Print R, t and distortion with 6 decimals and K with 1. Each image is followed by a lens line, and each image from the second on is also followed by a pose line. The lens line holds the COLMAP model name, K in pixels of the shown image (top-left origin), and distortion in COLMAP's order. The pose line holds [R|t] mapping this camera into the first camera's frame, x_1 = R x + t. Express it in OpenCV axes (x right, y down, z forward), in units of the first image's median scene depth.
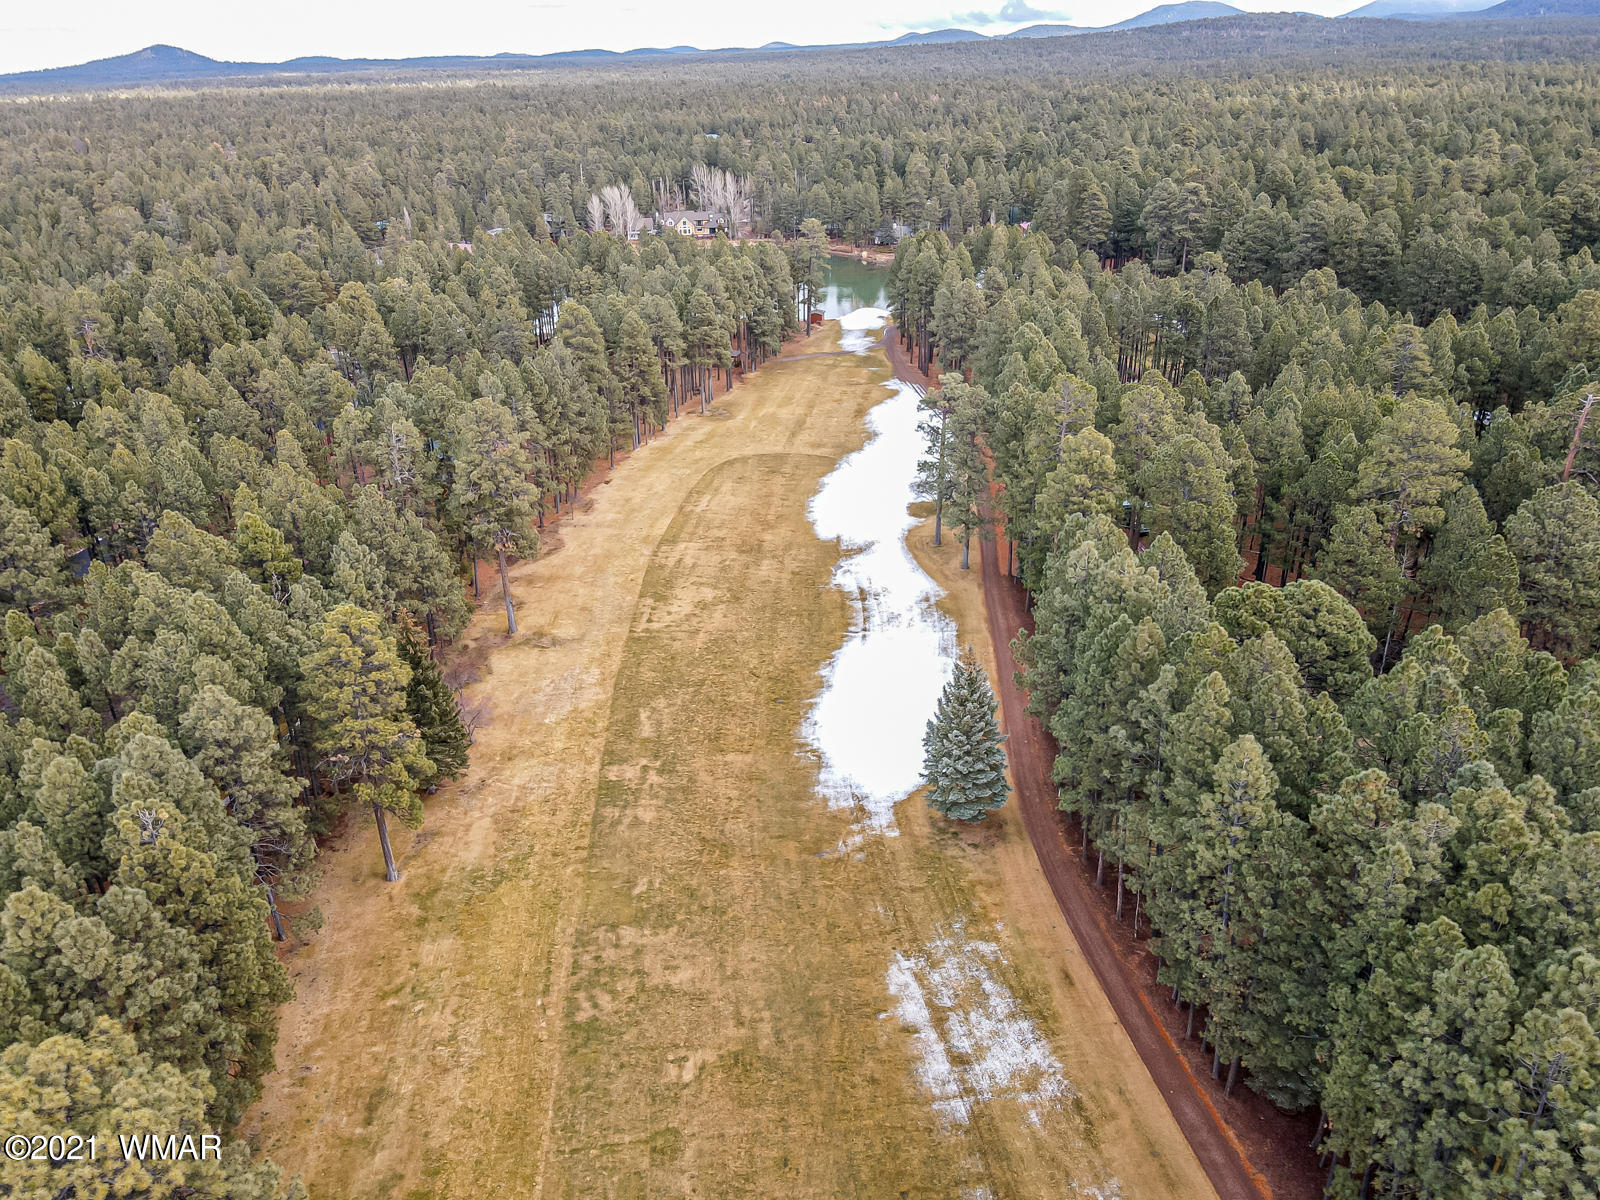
lens RADIAL K [[1199.1, 0, 797.4], [0, 1199.1, 616.0], [0, 0, 1]] dist [-0.012971, 0.059739]
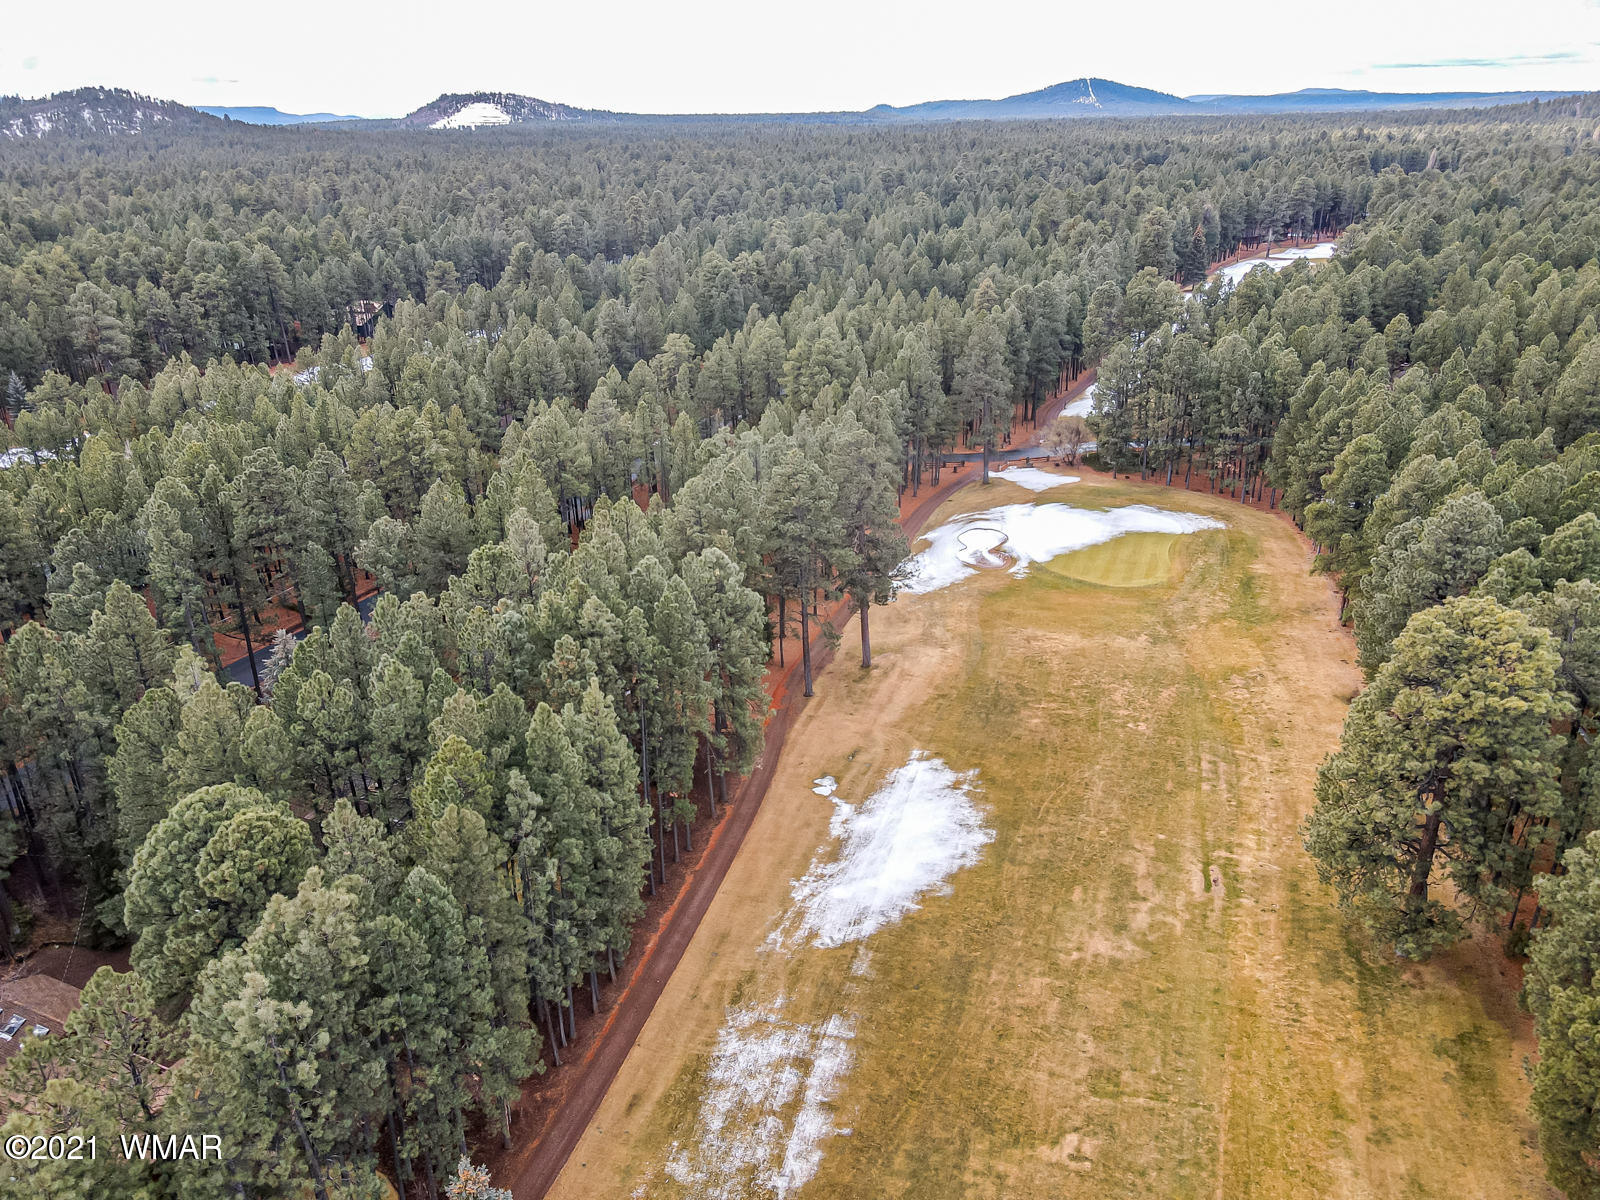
lens RADIAL K [[1199.1, 0, 797.4], [0, 1199.1, 616.0], [0, 0, 1]] dist [-0.012971, 0.059739]
pose [[-0.907492, -0.131825, 0.398848, -0.210106], [0.212633, 0.674702, 0.706799, -0.588833], [-0.362277, 0.726223, -0.584256, 1.284258]]
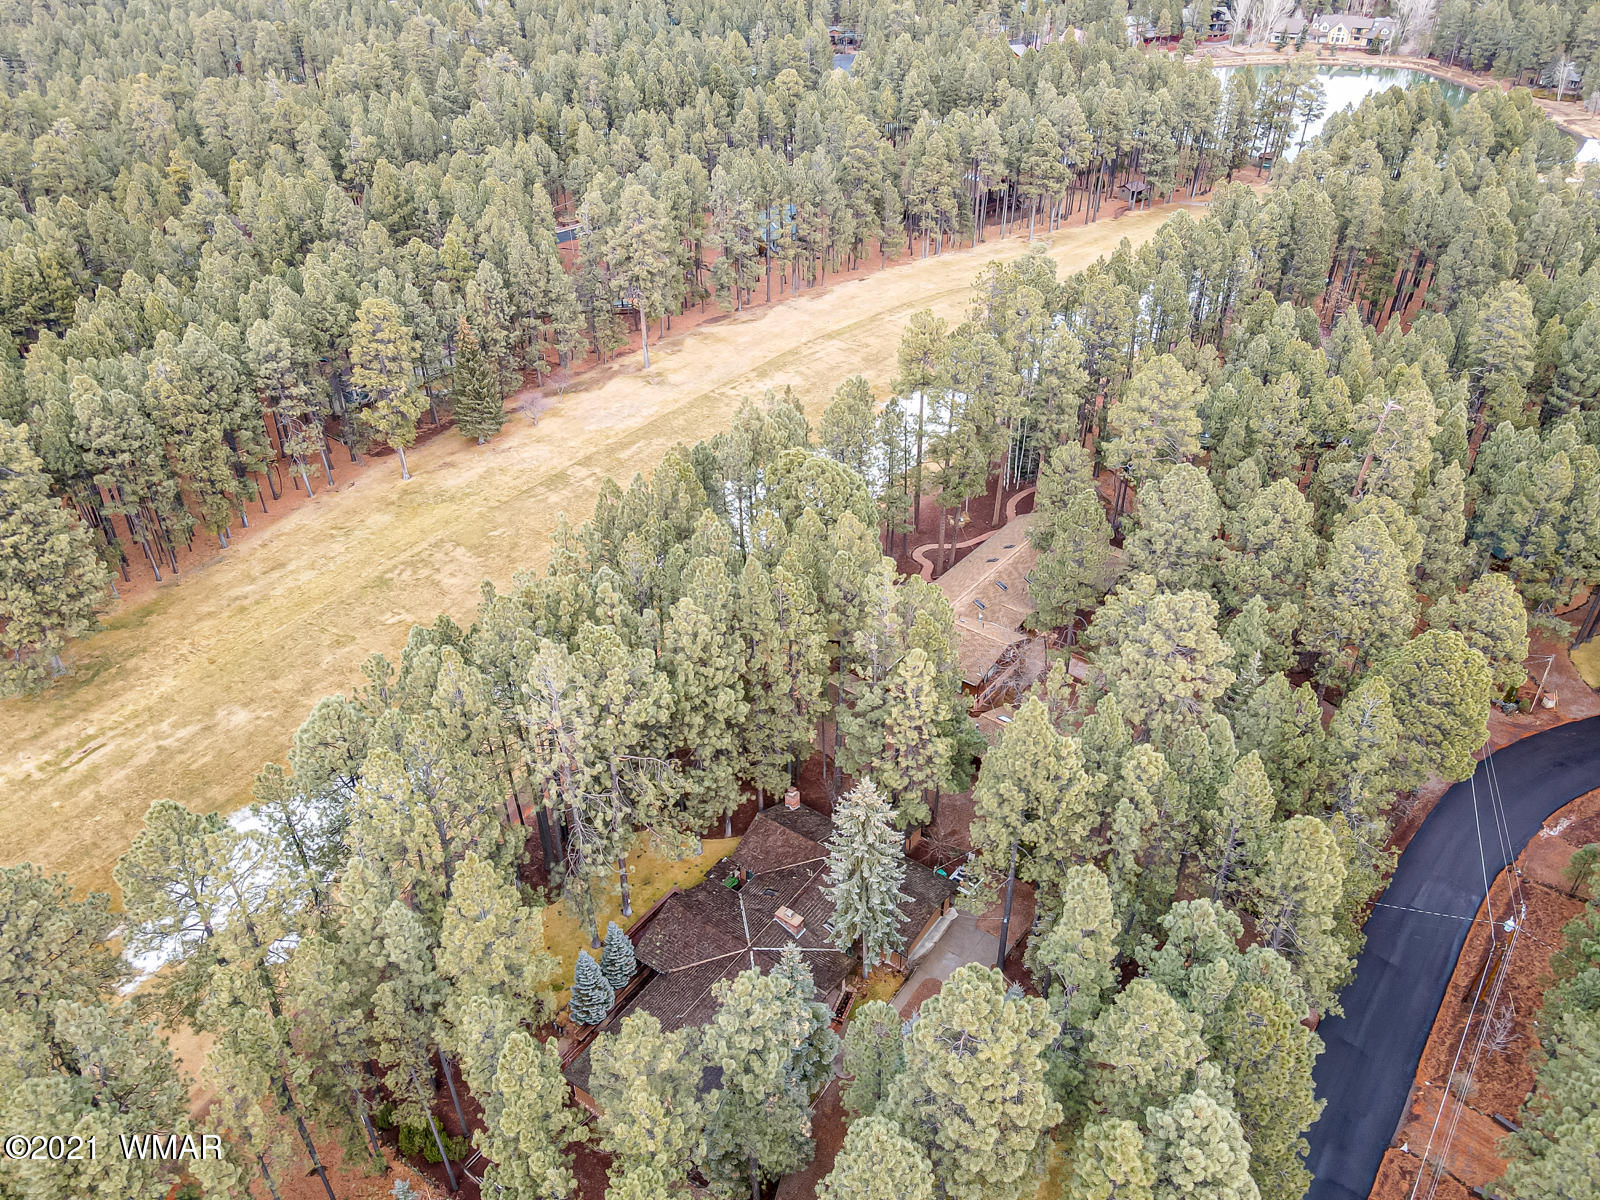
lens RADIAL K [[1199.1, 0, 797.4], [0, 1199.1, 616.0], [0, 0, 1]] dist [-0.012971, 0.059739]
pose [[0.781787, 0.374345, -0.498673, 1.153953], [-0.278712, 0.925189, 0.257576, -0.210347], [0.557789, -0.062384, 0.827635, -0.075197]]
